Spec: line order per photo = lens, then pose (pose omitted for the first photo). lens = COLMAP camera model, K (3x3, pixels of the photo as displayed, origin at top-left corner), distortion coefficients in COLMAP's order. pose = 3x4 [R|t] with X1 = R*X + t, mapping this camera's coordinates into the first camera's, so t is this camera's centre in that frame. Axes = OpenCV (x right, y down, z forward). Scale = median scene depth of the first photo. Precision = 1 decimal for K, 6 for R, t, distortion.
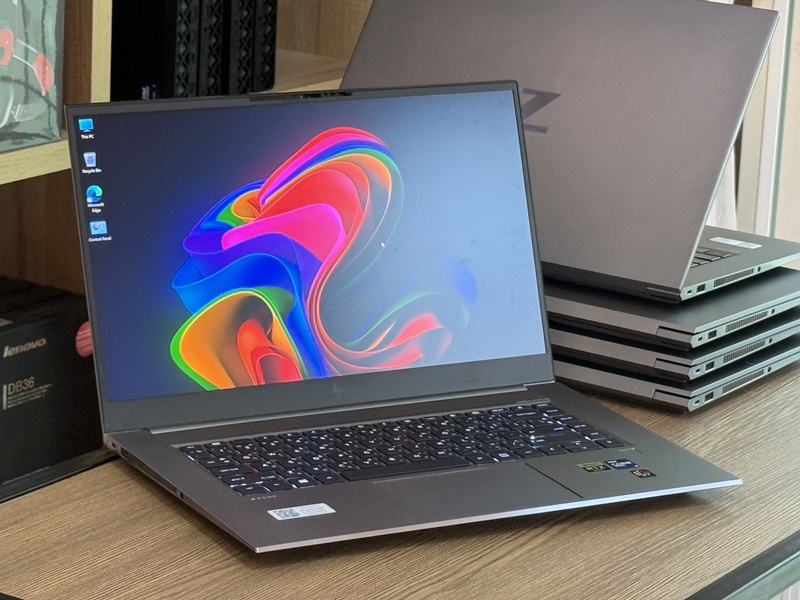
lens RADIAL K [[2763.1, 0, 400.0], [0, 2763.1, 300.0], [0, 0, 1]] dist [0.045720, 3.922201]
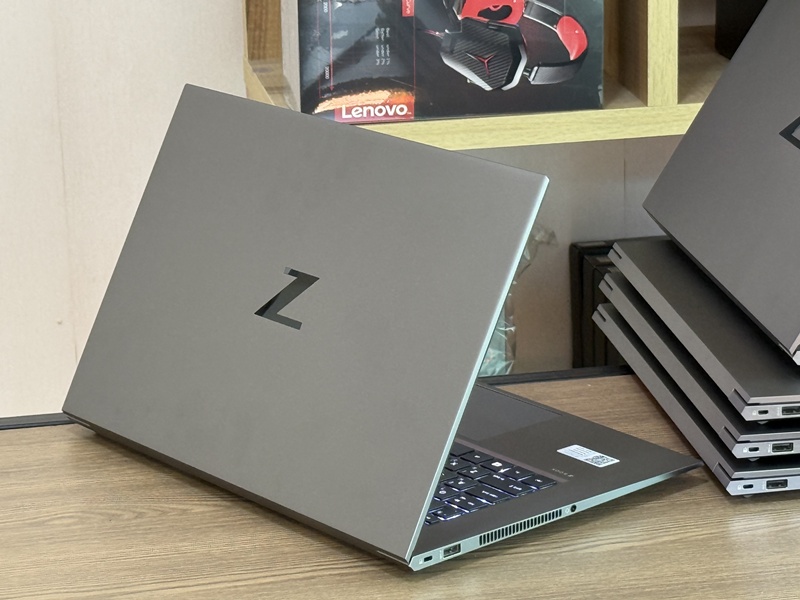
lens RADIAL K [[2763.1, 0, 400.0], [0, 2763.1, 300.0], [0, 0, 1]] dist [0.045720, 3.922201]
pose [[0.690163, 0.148461, -0.708262, 0.625889], [-0.130714, 0.988206, 0.079767, -0.072274], [0.711751, 0.037527, 0.701429, 0.346333]]
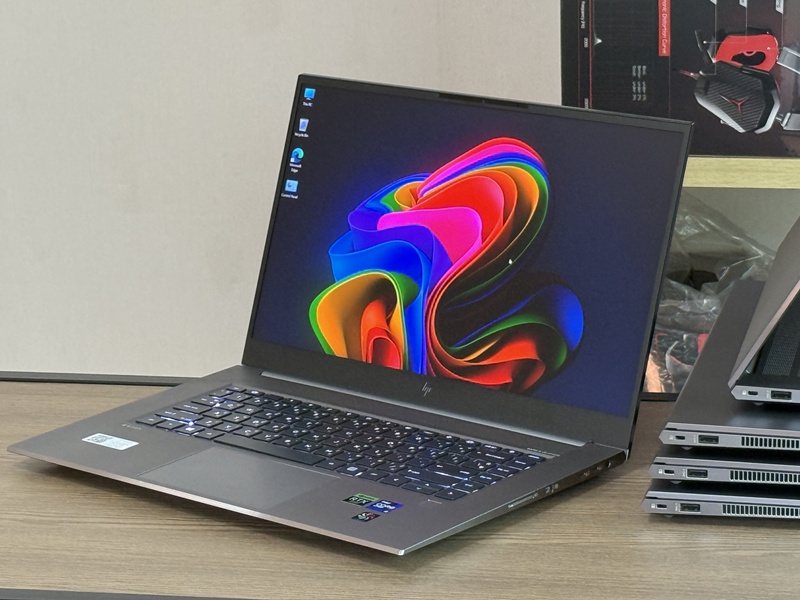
lens RADIAL K [[2763.1, 0, 400.0], [0, 2763.1, 300.0], [0, 0, 1]] dist [0.045720, 3.922201]
pose [[0.360645, 0.190712, -0.912997, 0.880915], [-0.195354, 0.972606, 0.125996, -0.123167], [0.912015, 0.132918, 0.388022, 0.584007]]
